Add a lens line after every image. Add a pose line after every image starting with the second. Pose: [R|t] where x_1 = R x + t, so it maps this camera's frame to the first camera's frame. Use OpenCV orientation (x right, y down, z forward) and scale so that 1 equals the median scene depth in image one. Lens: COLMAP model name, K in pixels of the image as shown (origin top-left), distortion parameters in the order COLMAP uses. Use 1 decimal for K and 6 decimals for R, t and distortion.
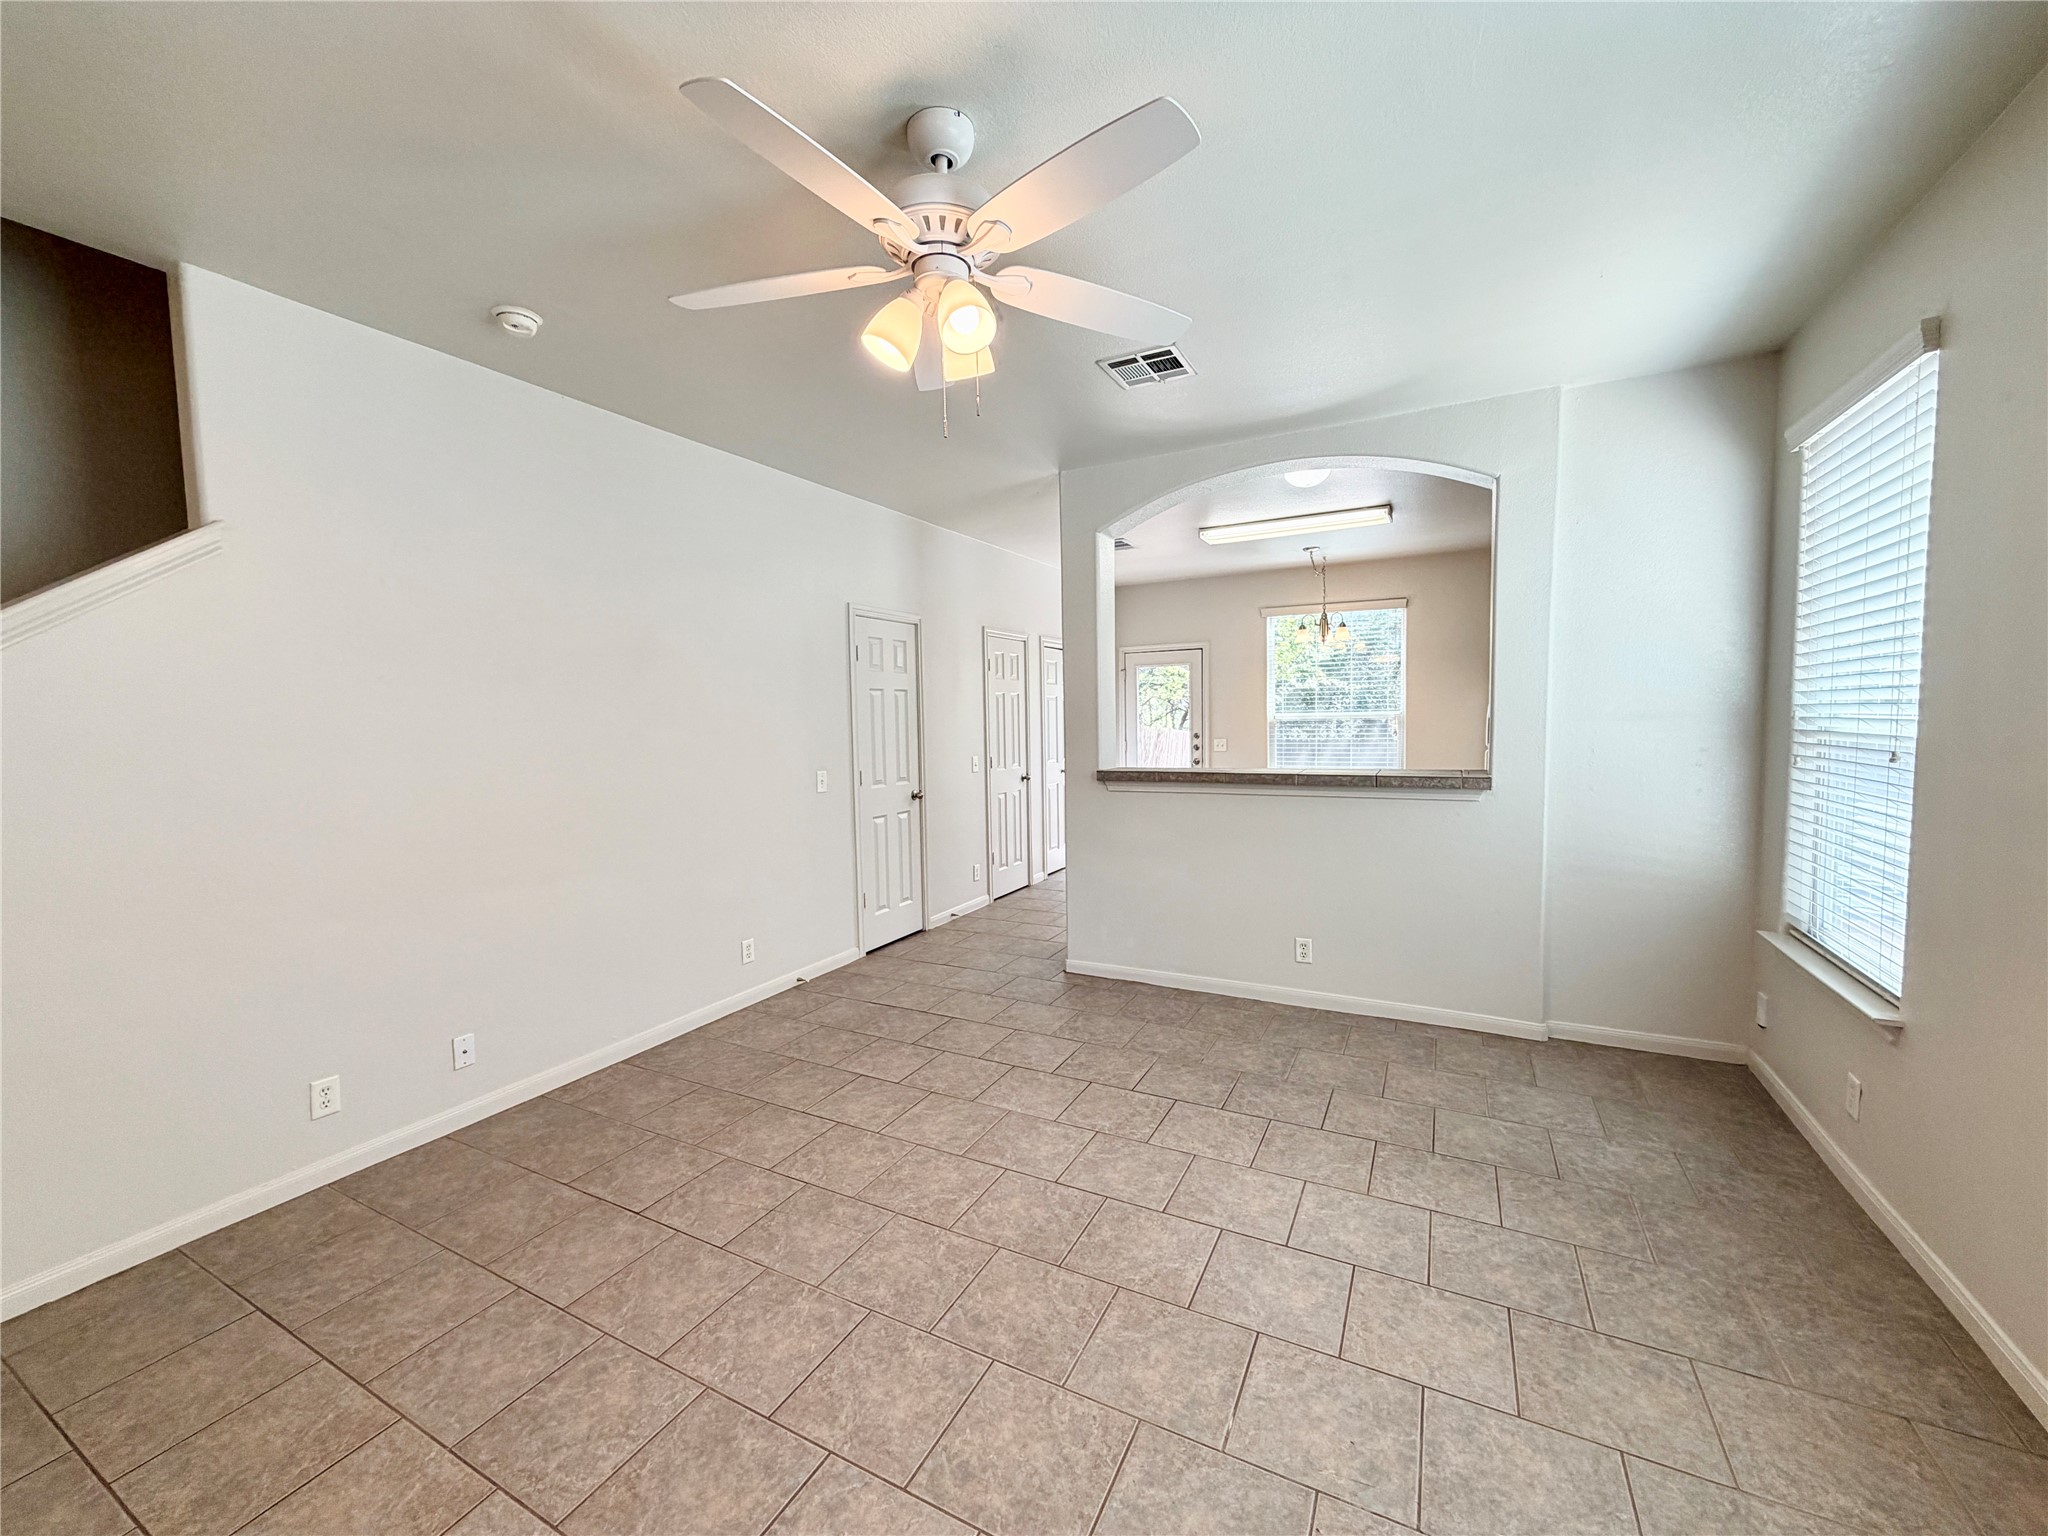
lens RADIAL K [[813.3, 0, 1021.6], [0, 813.3, 770.1], [0, 0, 1]] dist [-0.000760, 0.000162]
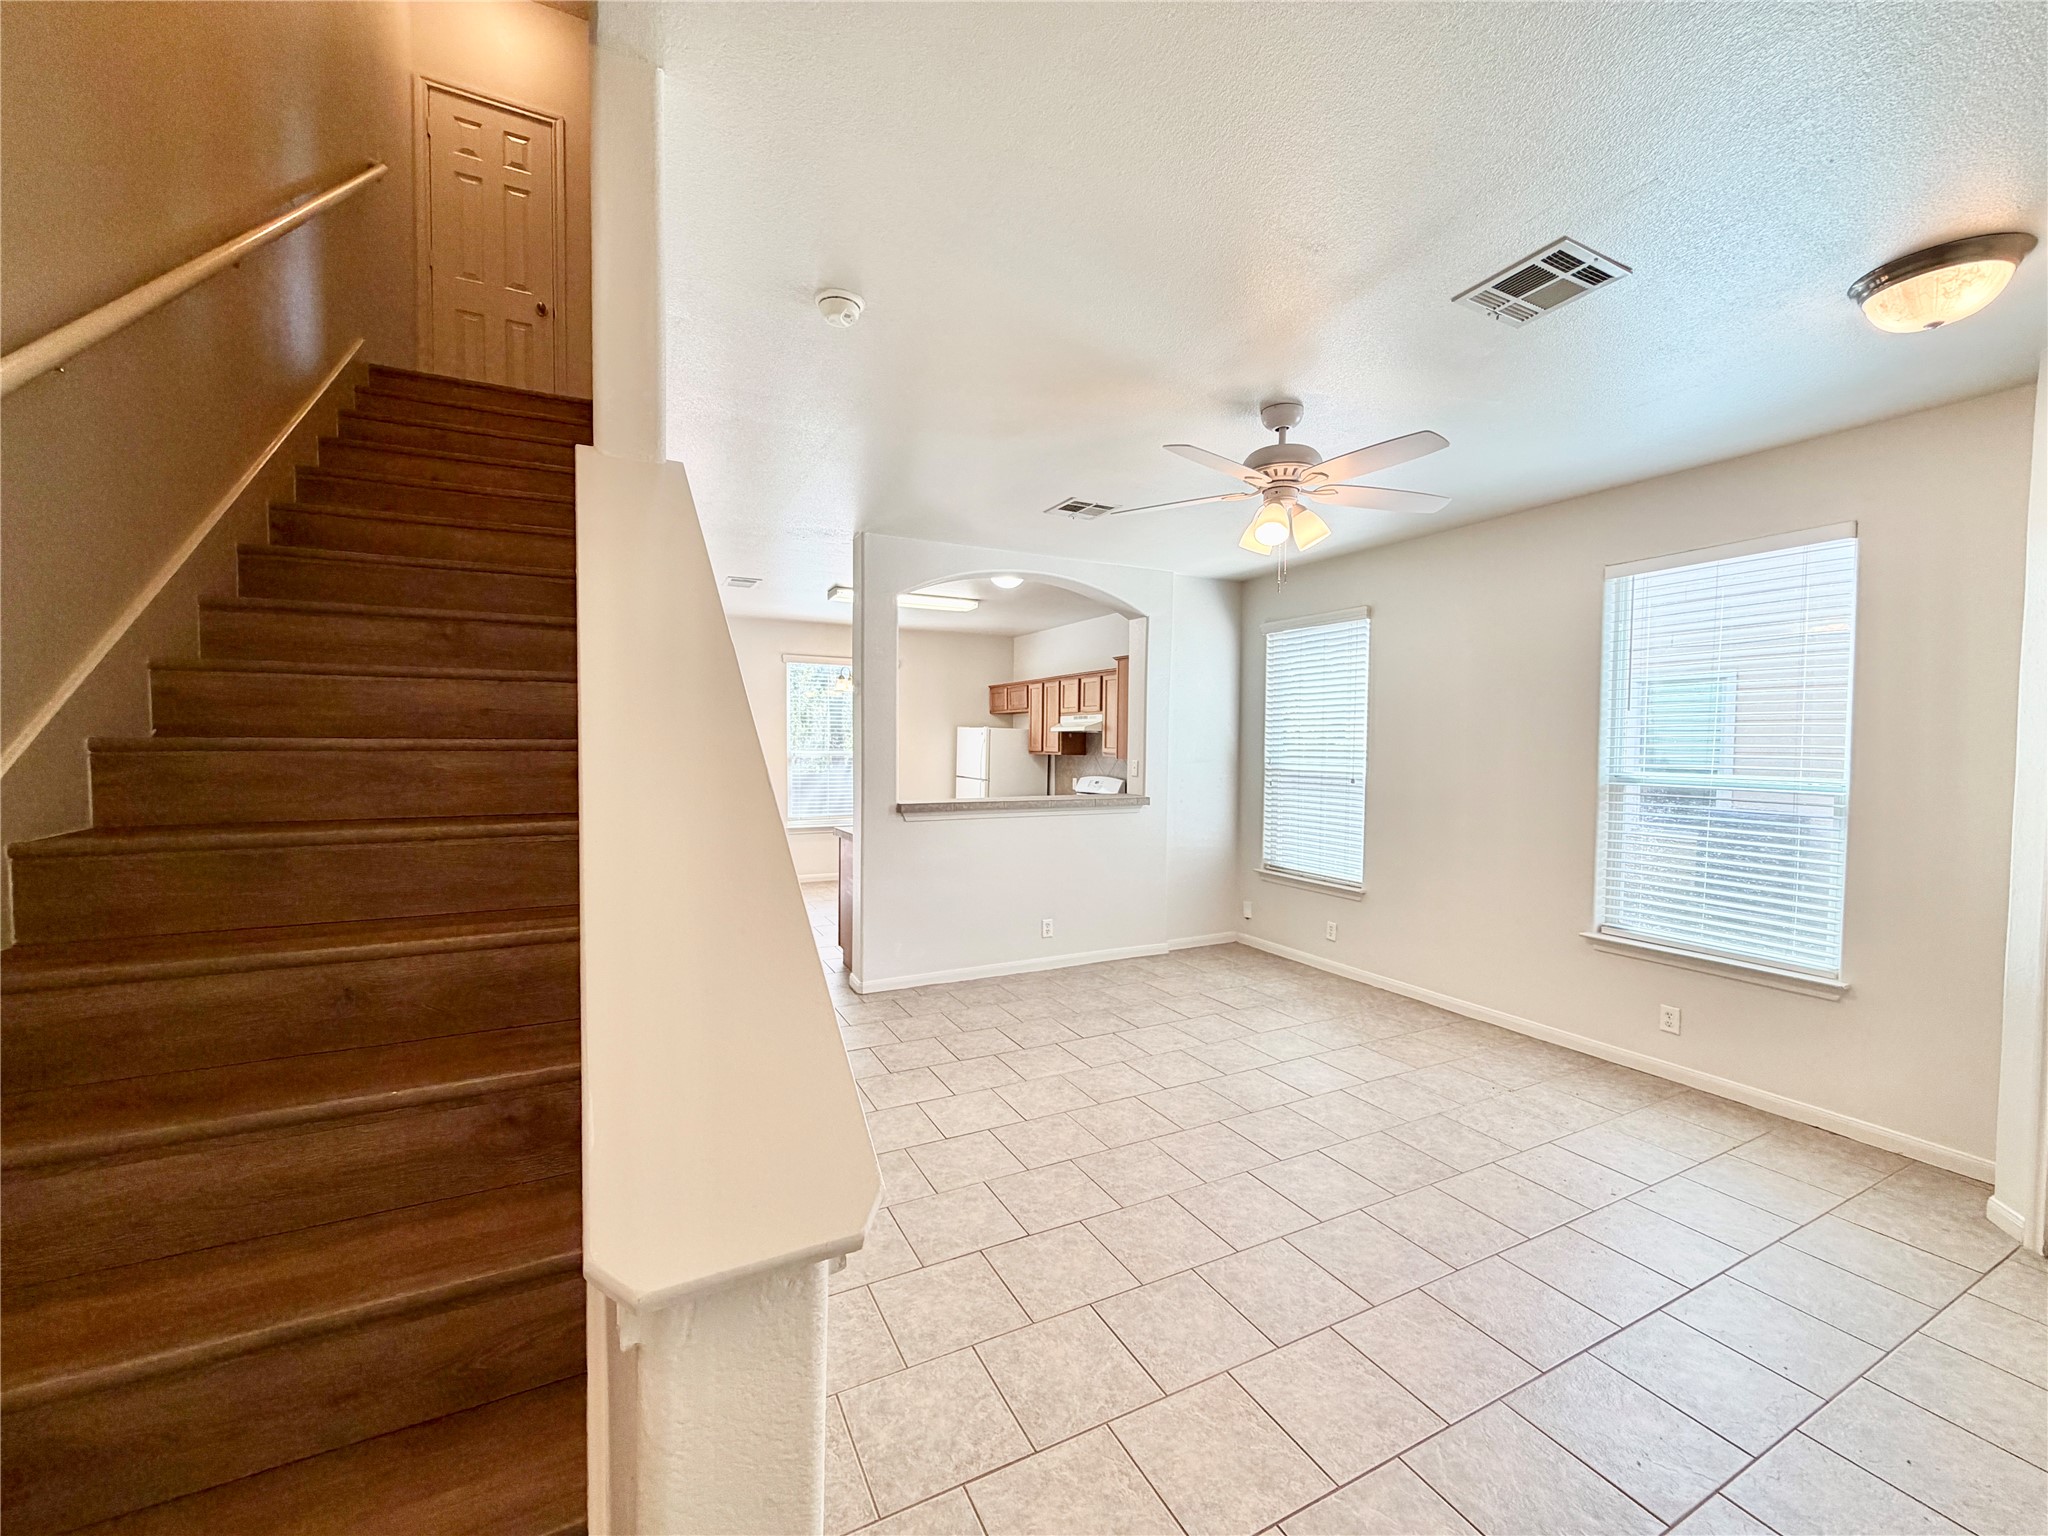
lens RADIAL K [[813.3, 0, 1021.6], [0, 813.3, 770.1], [0, 0, 1]] dist [-0.000760, 0.000162]
pose [[0.578022, -0.003616, 0.816013, -1.043875], [0.035528, 0.999153, -0.020738, -0.024290], [-0.815248, 0.040978, 0.577661, 0.298981]]
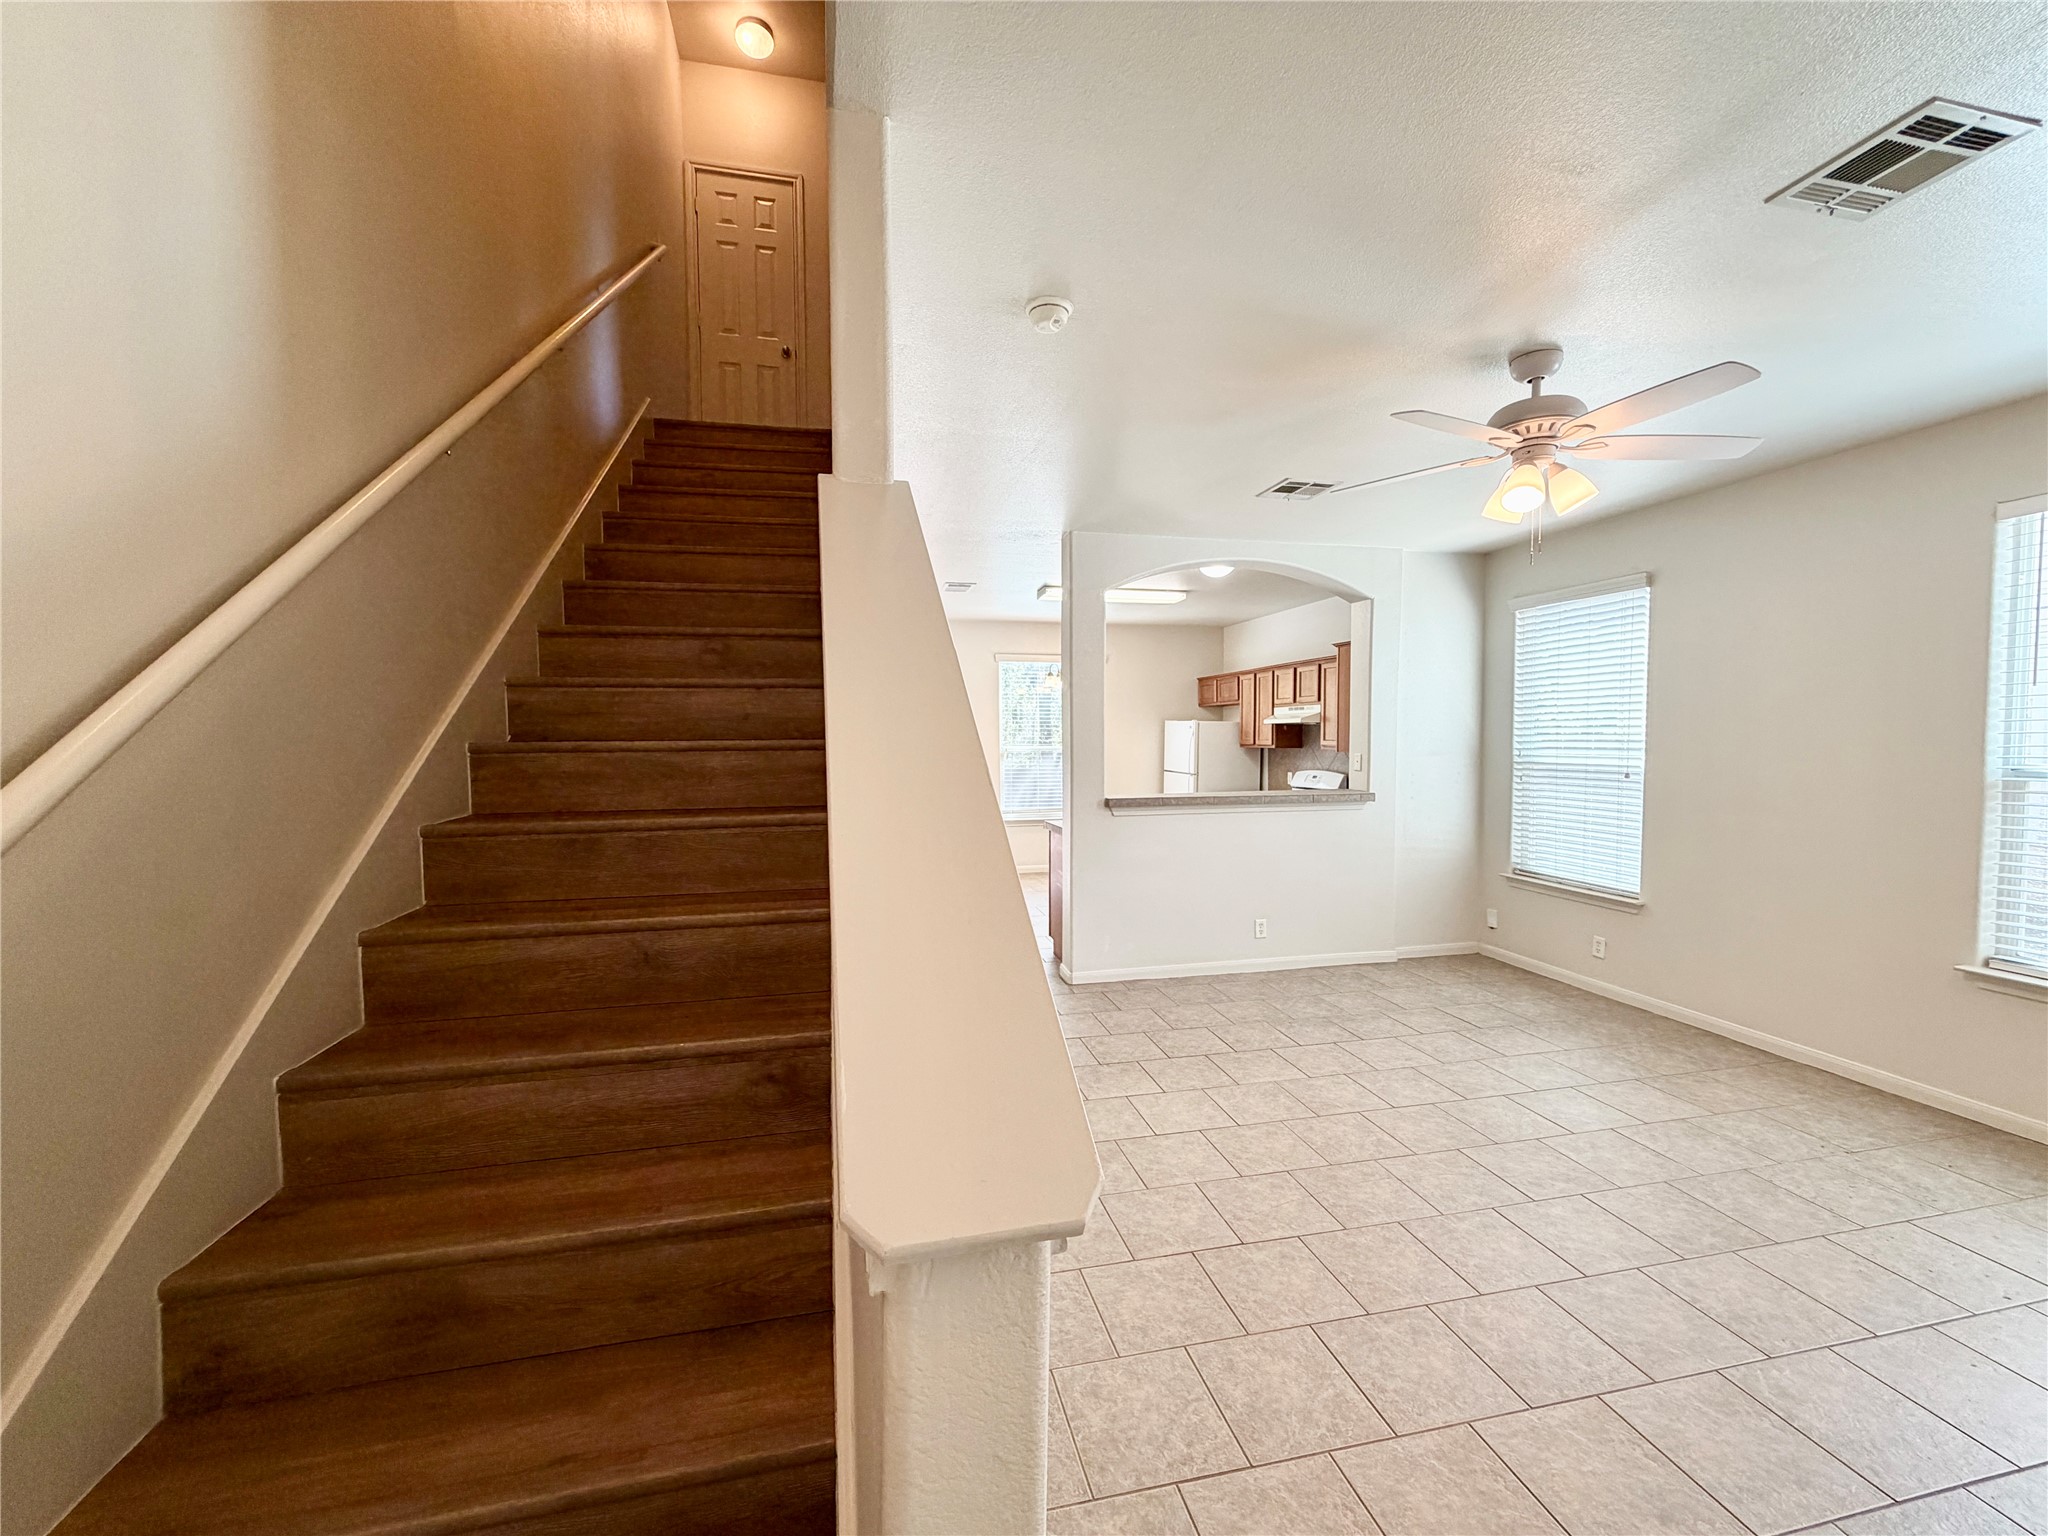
lens RADIAL K [[813.3, 0, 1021.6], [0, 813.3, 770.1], [0, 0, 1]] dist [-0.000760, 0.000162]
pose [[0.763832, -0.011229, 0.645317, -1.047562], [0.033505, 0.999190, -0.022272, -0.025987], [-0.644544, 0.038634, 0.763590, 0.298855]]
